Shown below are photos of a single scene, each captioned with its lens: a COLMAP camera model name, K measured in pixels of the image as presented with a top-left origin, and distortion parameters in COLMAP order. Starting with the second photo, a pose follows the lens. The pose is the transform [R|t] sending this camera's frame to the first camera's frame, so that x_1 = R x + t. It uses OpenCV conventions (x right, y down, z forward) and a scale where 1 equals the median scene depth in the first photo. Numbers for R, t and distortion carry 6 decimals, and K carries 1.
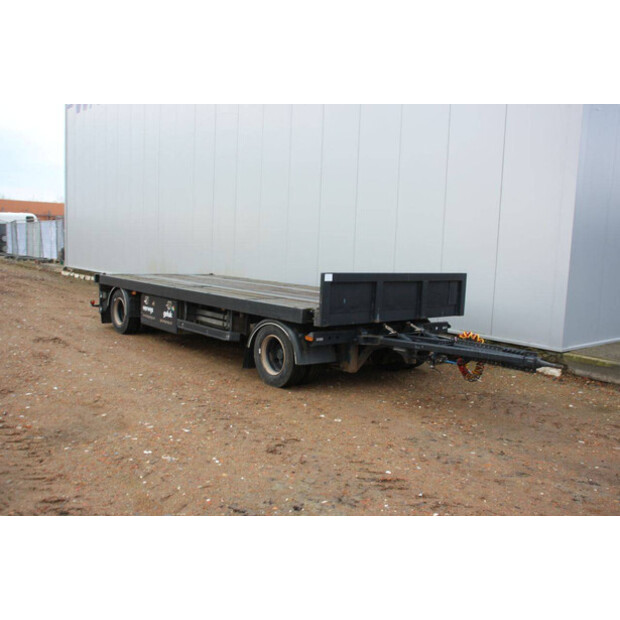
lens RADIAL K [[590.9, 0, 313.5], [0, 590.9, 312.1], [0, 0, 1]] dist [-0.087128, 0.000000]
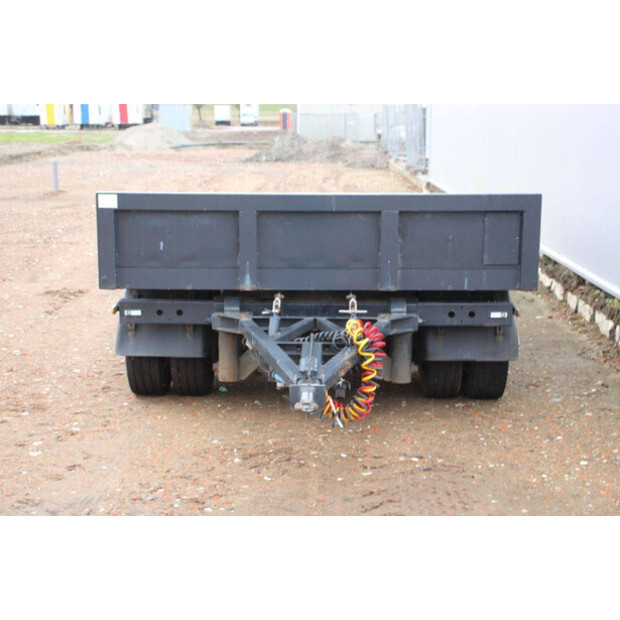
lens RADIAL K [[1110.3, 0, 310.0], [0, 1110.3, 311.1], [0, 0, 1]] dist [0.245812, 0.000000]
pose [[0.754210, 0.072828, -0.652582, 0.775269], [-0.045527, 0.997238, 0.058675, -0.023357], [0.655053, -0.014543, 0.755443, 0.295386]]
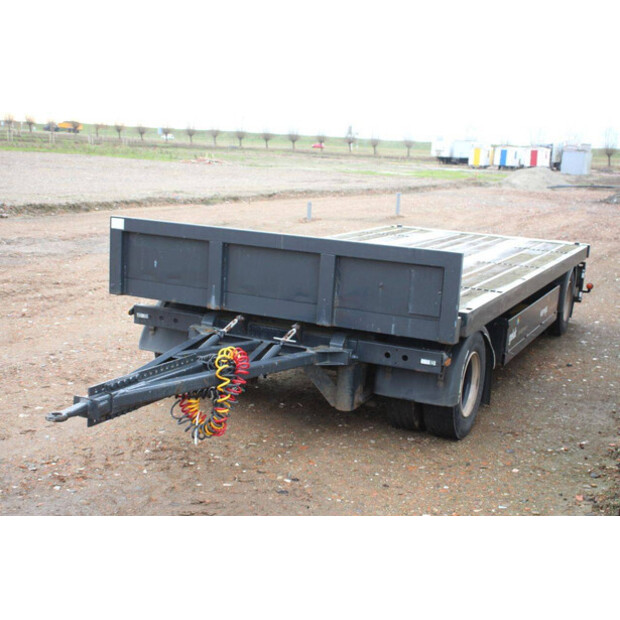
lens RADIAL K [[879.5, 0, 307.6], [0, 879.5, 311.6], [0, 0, 1]] dist [0.113093, 0.000000]
pose [[0.413097, 0.149934, -0.898260, 0.945673], [-0.143357, 0.984763, 0.098444, -0.081419], [0.899333, 0.088105, 0.428296, 0.690801]]
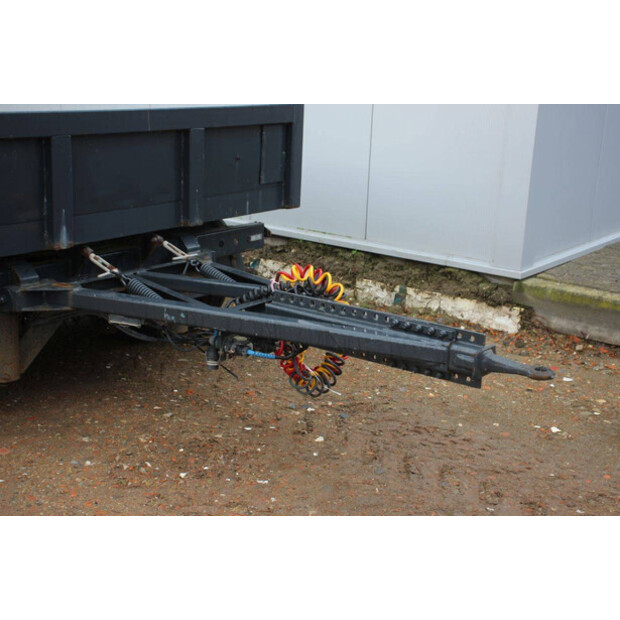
lens RADIAL K [[989.3, 0, 312.7], [0, 989.3, 314.5], [0, 0, 1]] dist [0.084049, 0.000000]
pose [[0.971968, -0.062066, 0.226771, 0.114367], [0.024550, 0.986047, 0.164648, -0.039803], [-0.233826, -0.154465, 0.959930, 0.354517]]
